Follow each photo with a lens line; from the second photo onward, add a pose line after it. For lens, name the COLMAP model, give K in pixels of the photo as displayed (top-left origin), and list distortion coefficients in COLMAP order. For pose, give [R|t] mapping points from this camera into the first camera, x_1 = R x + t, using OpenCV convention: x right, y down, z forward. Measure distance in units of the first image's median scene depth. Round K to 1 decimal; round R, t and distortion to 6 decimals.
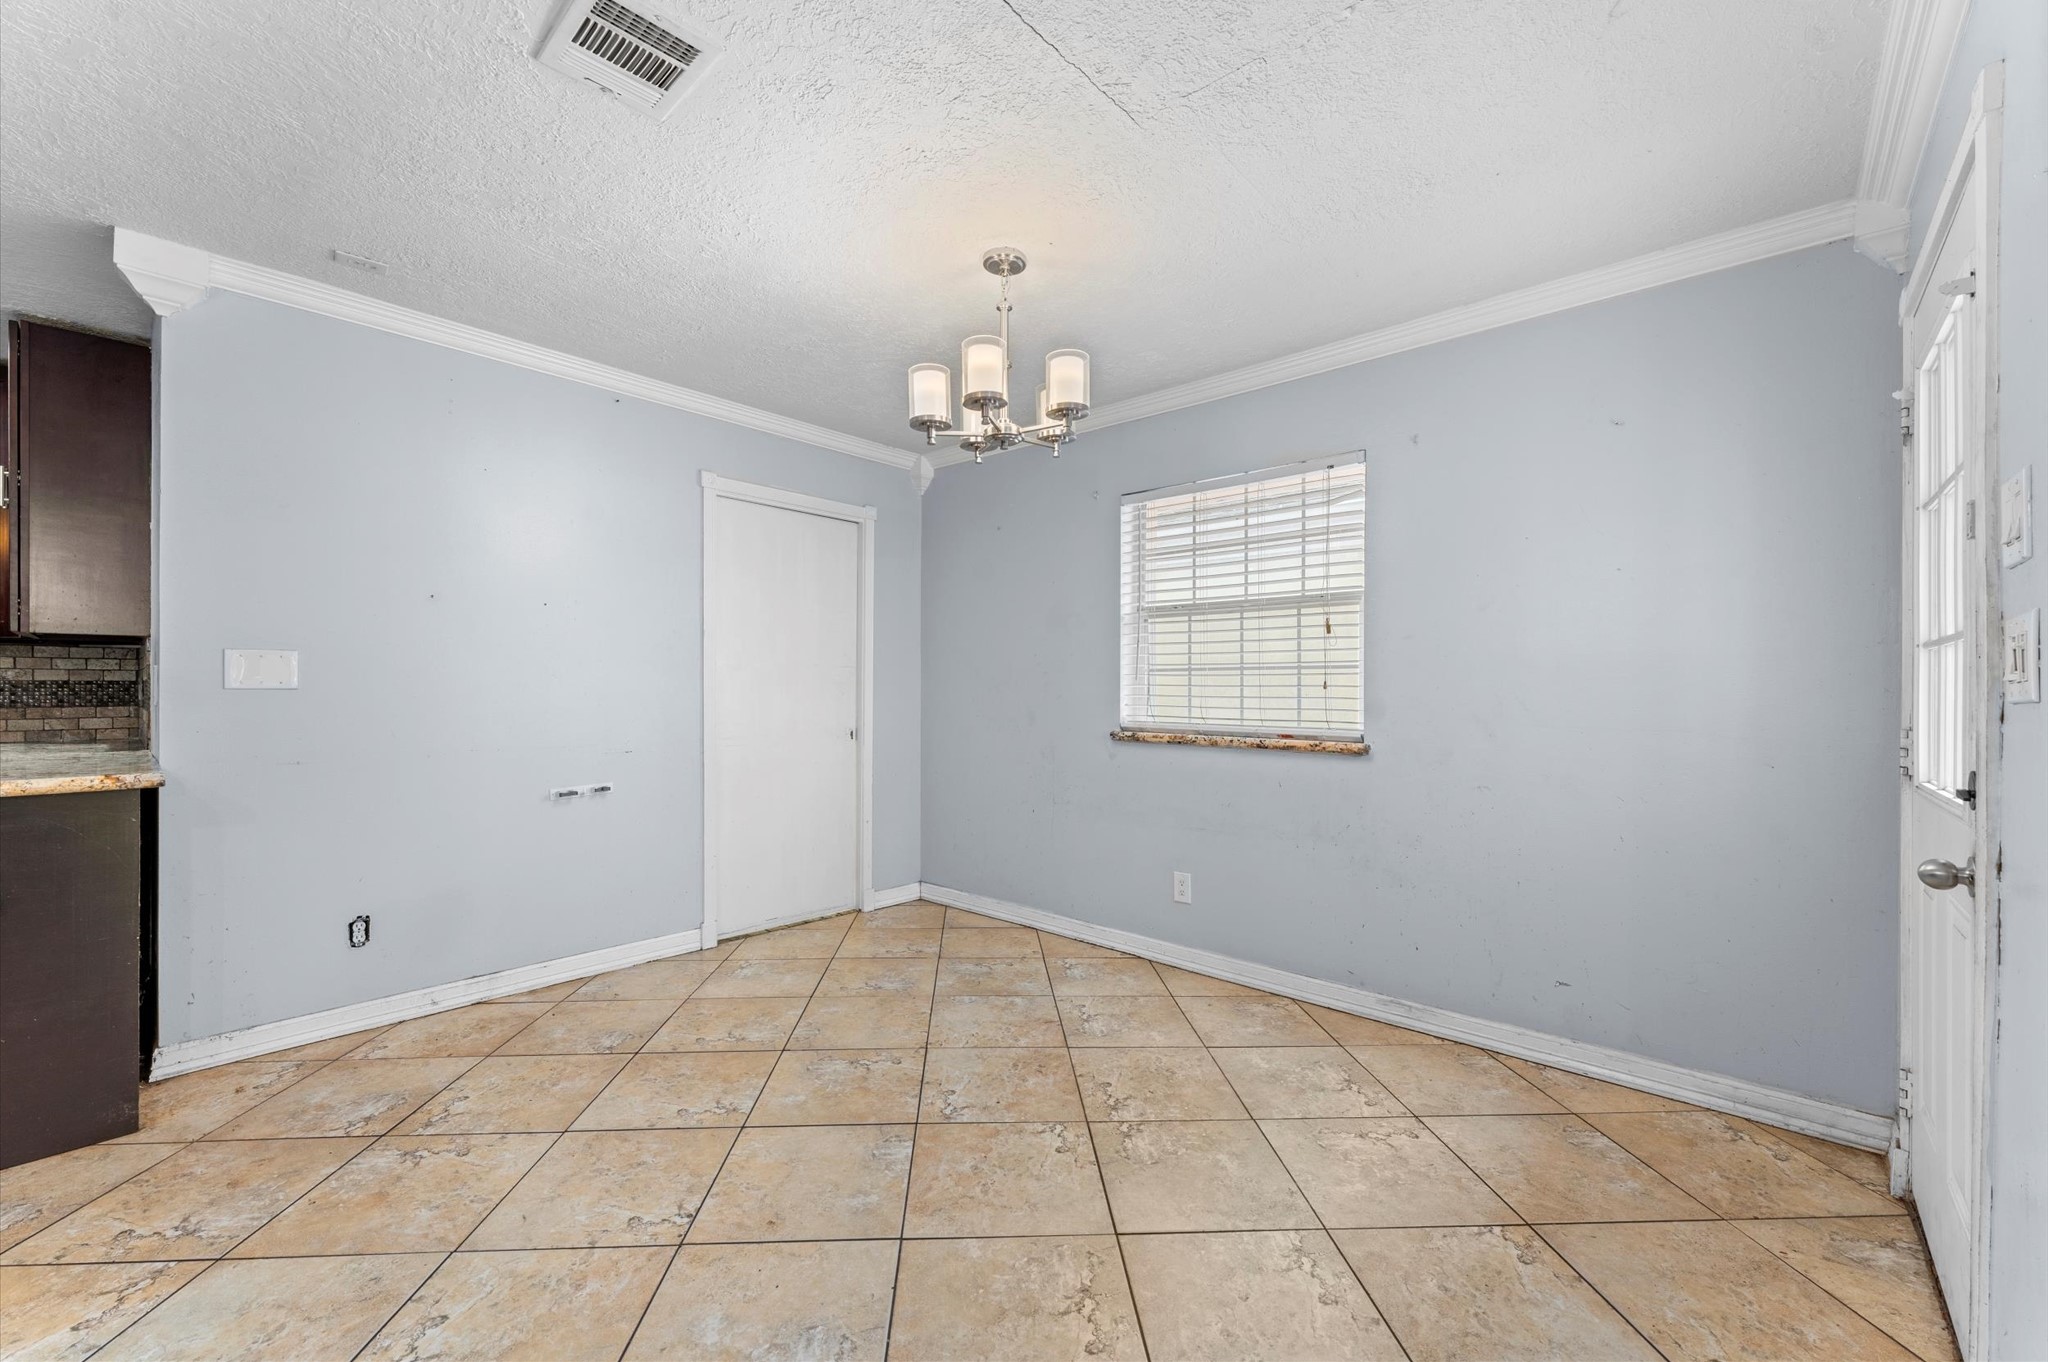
lens RADIAL K [[825.4, 0, 1027.5], [0, 825.4, 689.5], [0, 0, 1]] dist [0.000347, 0.000206]
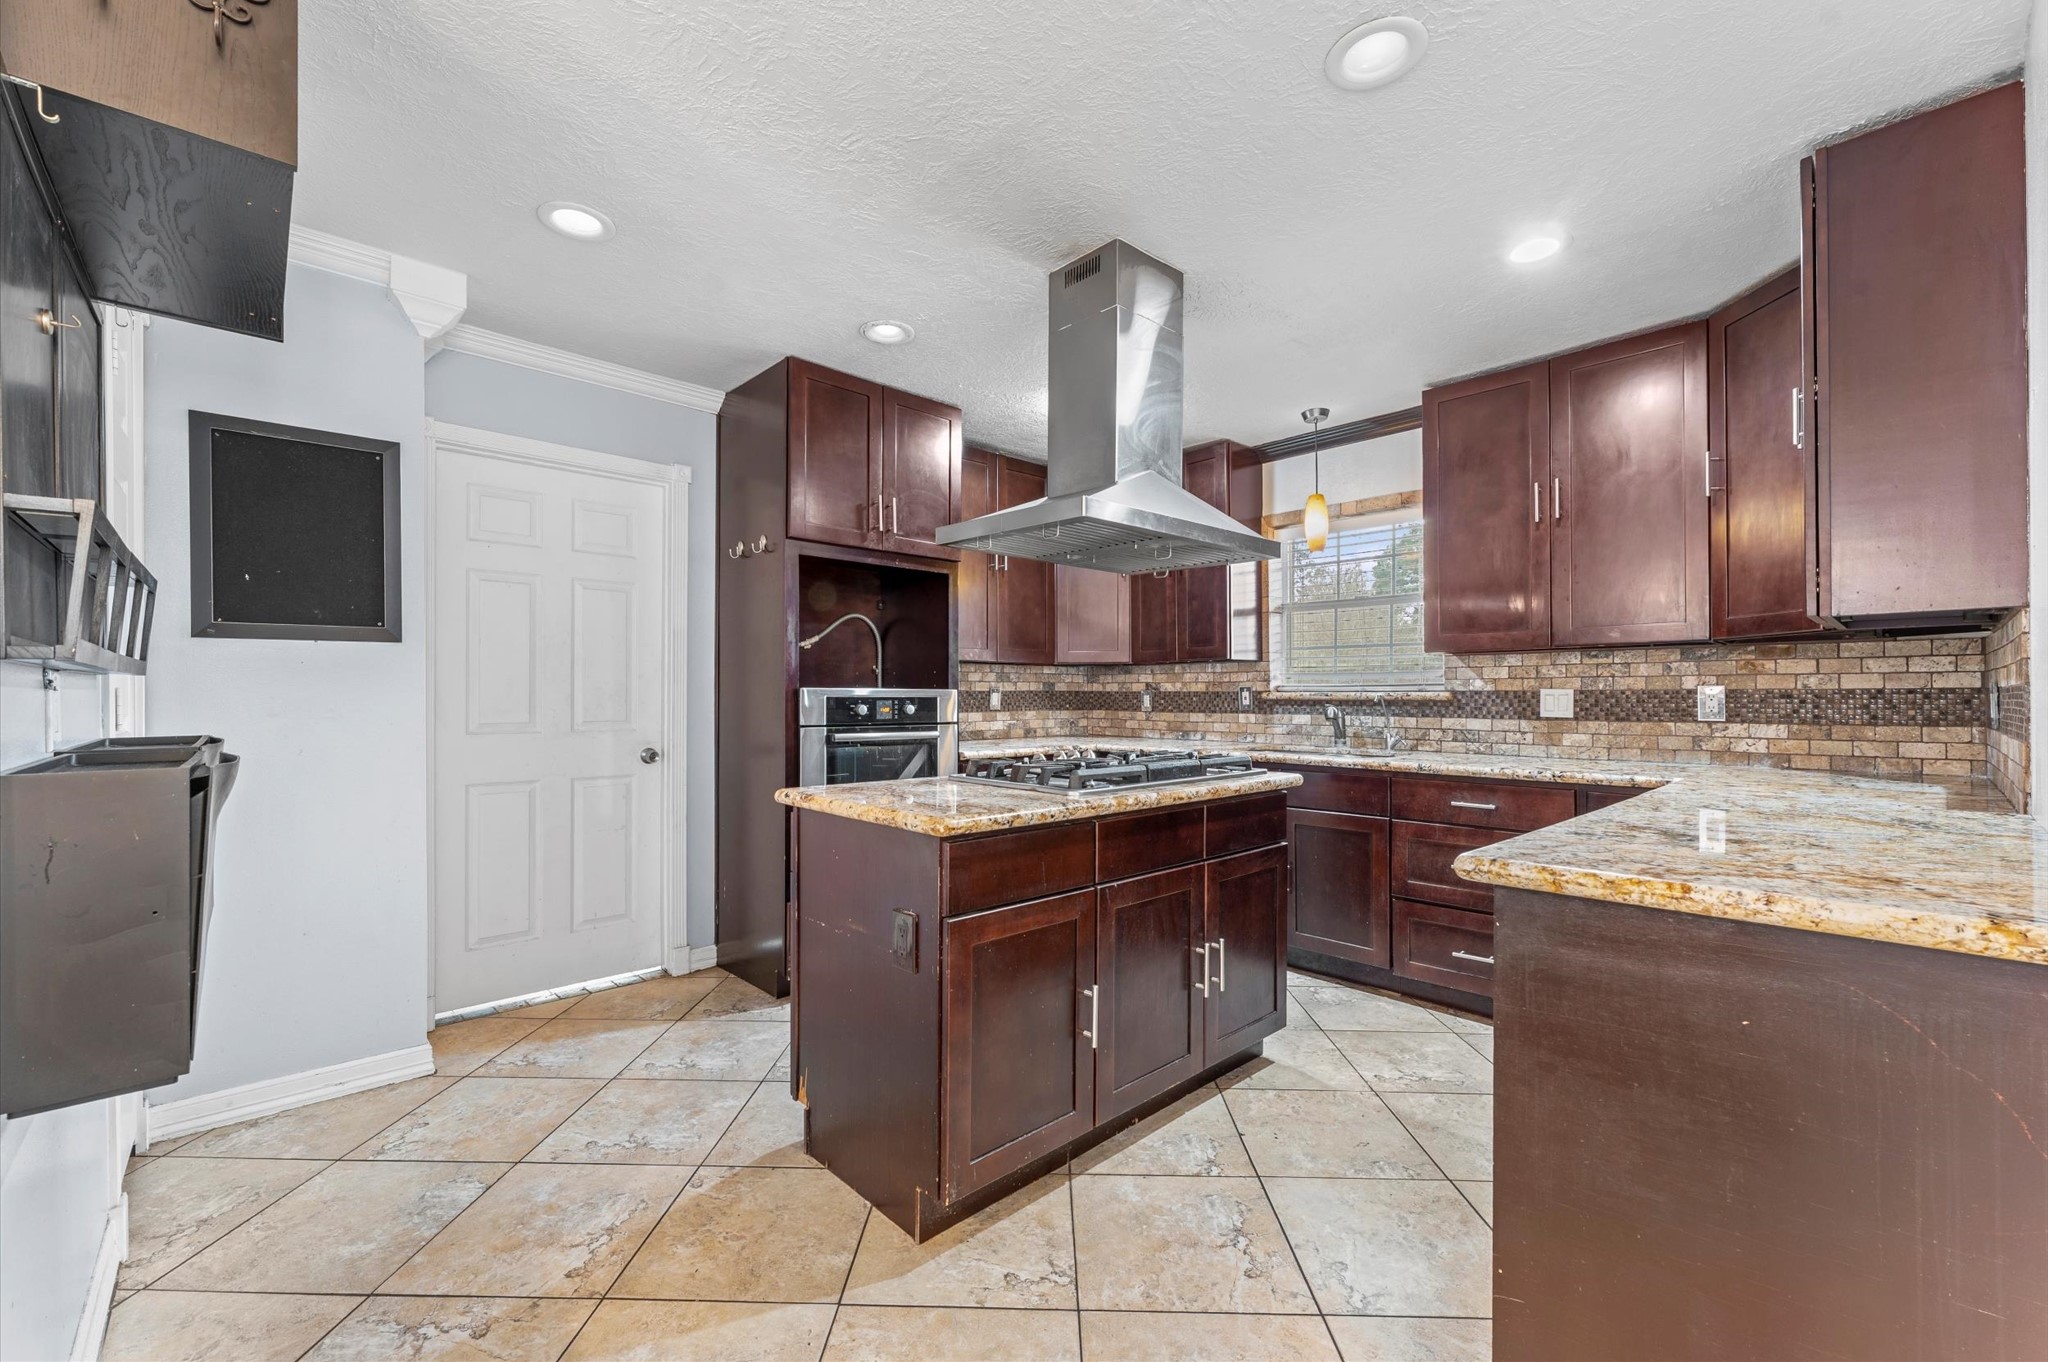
lens RADIAL K [[825.4, 0, 1027.5], [0, 825.4, 689.5], [0, 0, 1]] dist [0.000347, 0.000206]
pose [[-0.086274, -0.010450, -0.996217, -0.392606], [0.000256, 0.999945, -0.010511, -0.002733], [0.996271, -0.001162, -0.086267, 0.329961]]
